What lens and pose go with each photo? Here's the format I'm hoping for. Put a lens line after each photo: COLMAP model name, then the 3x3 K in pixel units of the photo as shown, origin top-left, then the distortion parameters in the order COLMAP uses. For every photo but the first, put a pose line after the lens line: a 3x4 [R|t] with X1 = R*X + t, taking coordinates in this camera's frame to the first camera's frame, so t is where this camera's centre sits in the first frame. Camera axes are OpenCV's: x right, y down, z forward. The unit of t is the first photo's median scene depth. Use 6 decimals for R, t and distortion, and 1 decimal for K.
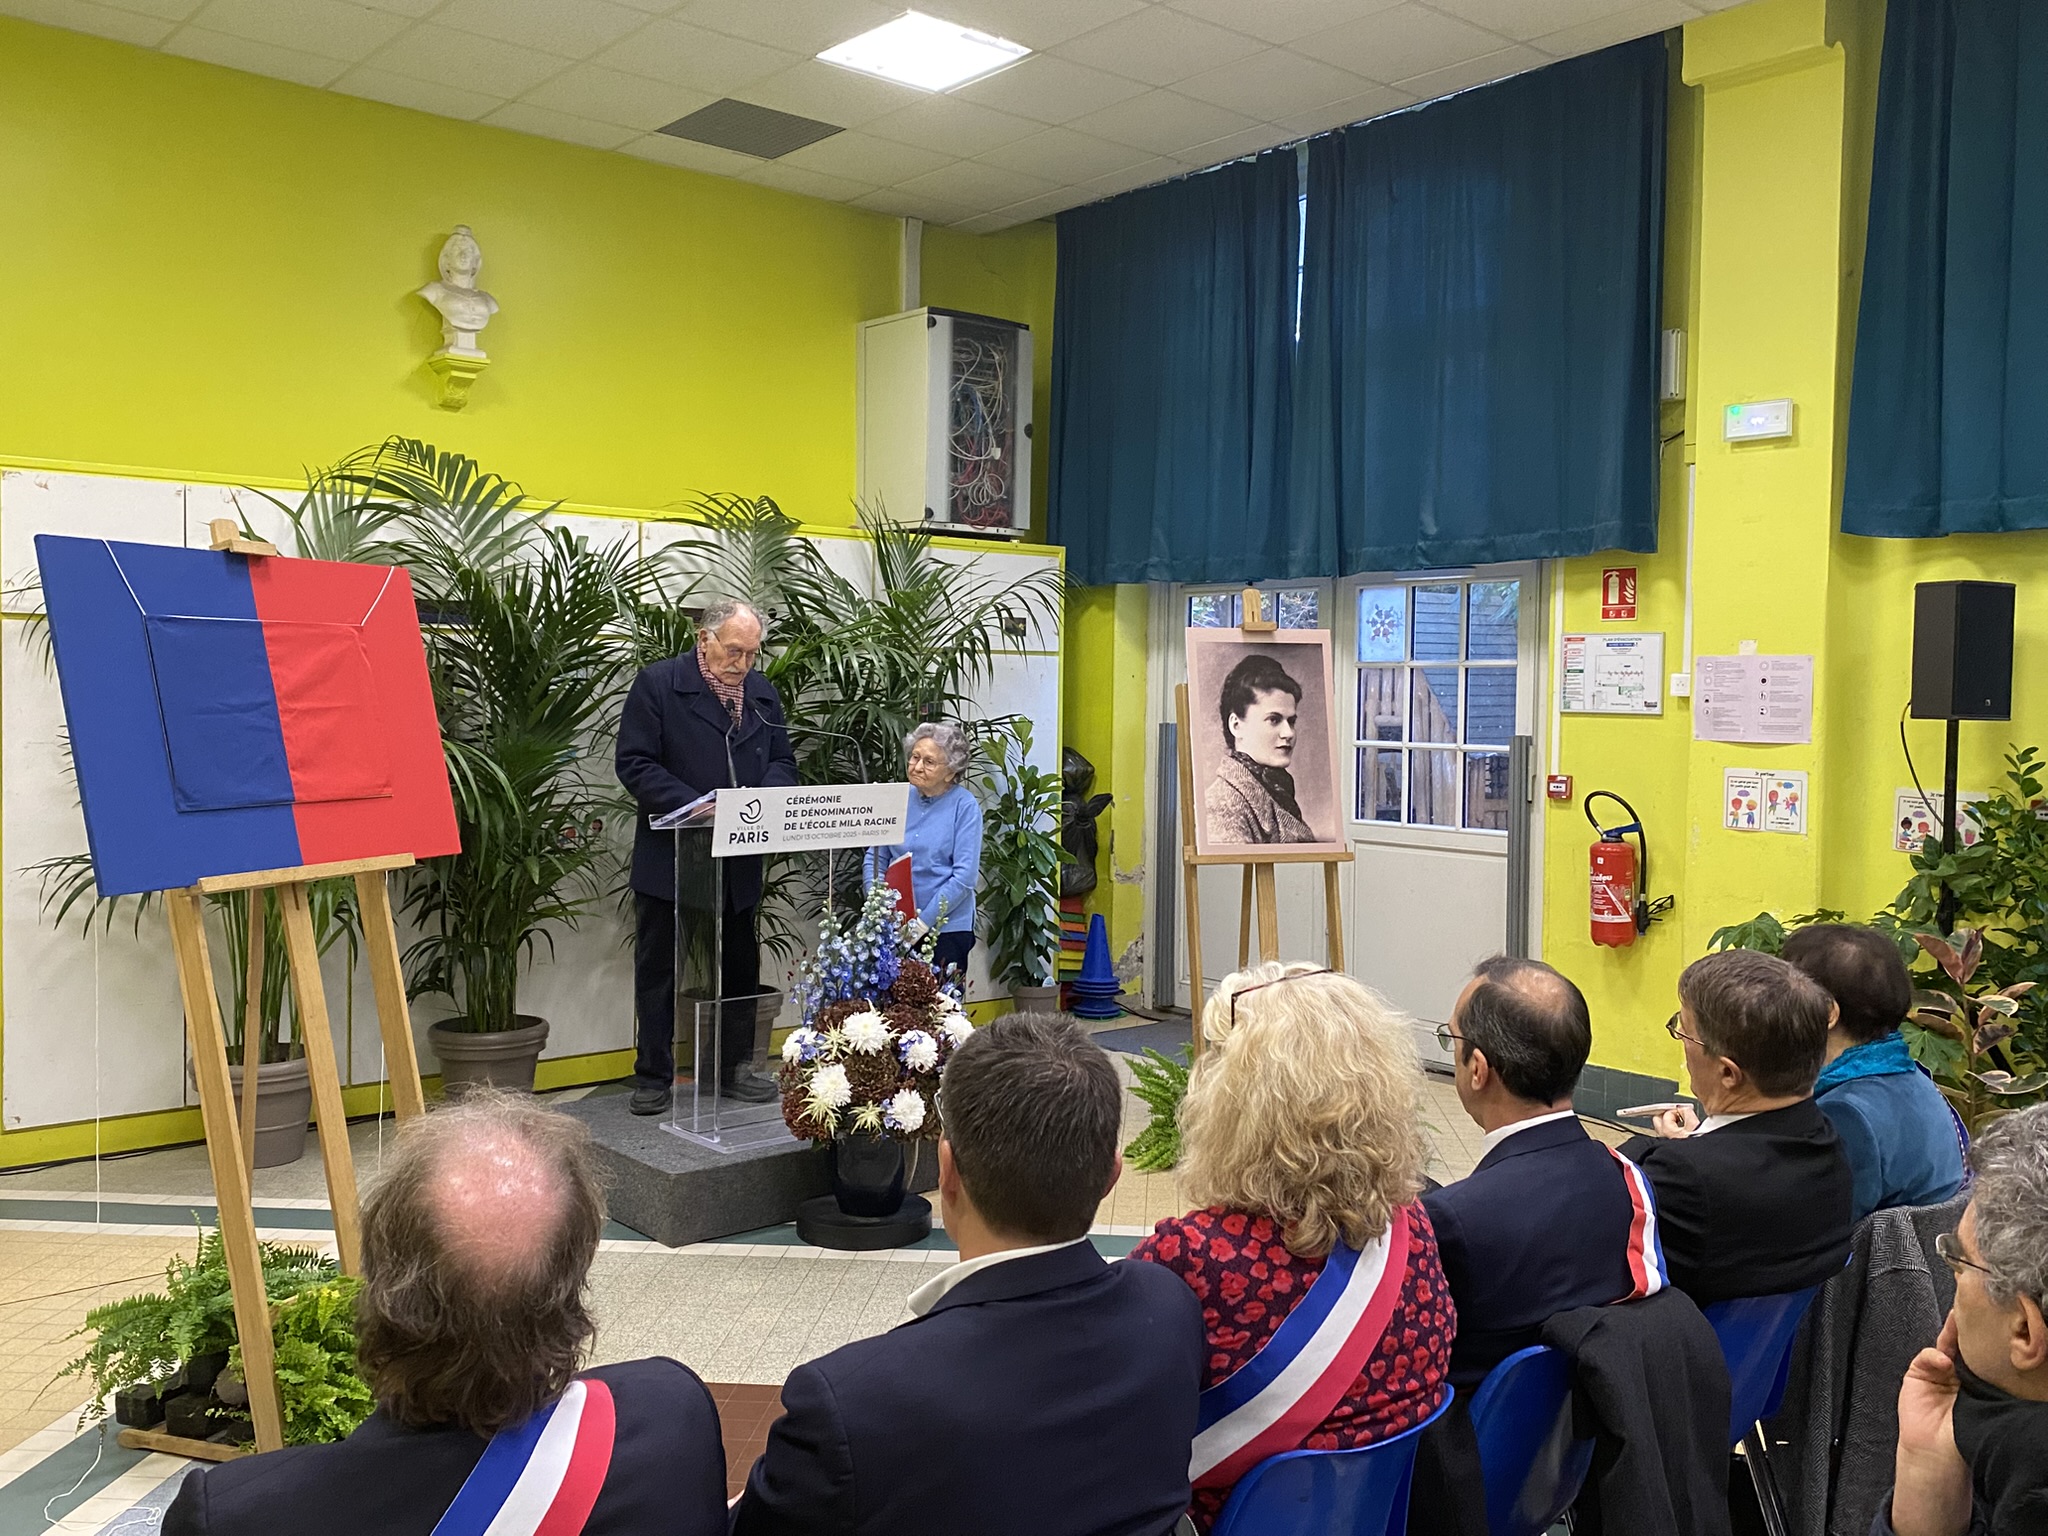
lens RADIAL K [[1803.3, 0, 1025.0], [0, 1803.3, 769.5], [0, 0, 1]] dist [0.010634, -0.003027]
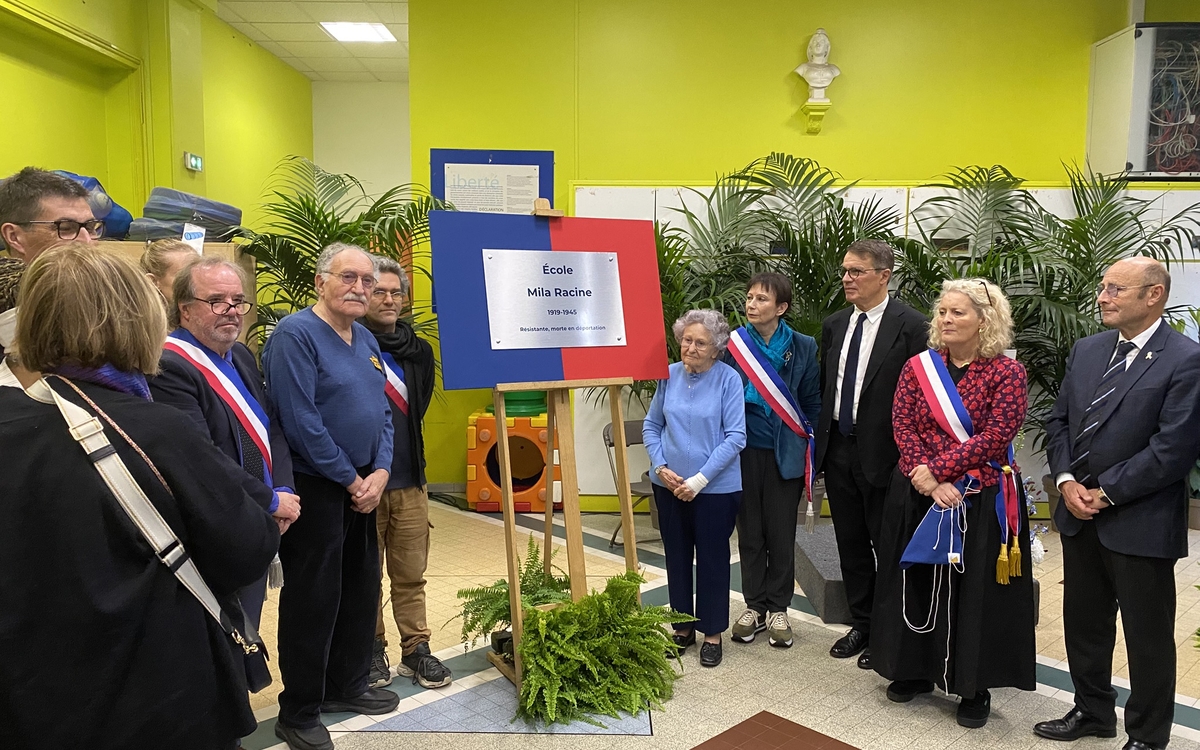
lens RADIAL K [[886.1, 0, 600.6], [0, 886.1, 368.3], [0, 0, 1]] dist [0.005768, -0.011172]
pose [[0.762193, 0.044183, -0.645840, 0.100658], [-0.018514, 0.998748, 0.046477, -0.005094], [0.647085, -0.023467, 0.762057, 0.192527]]
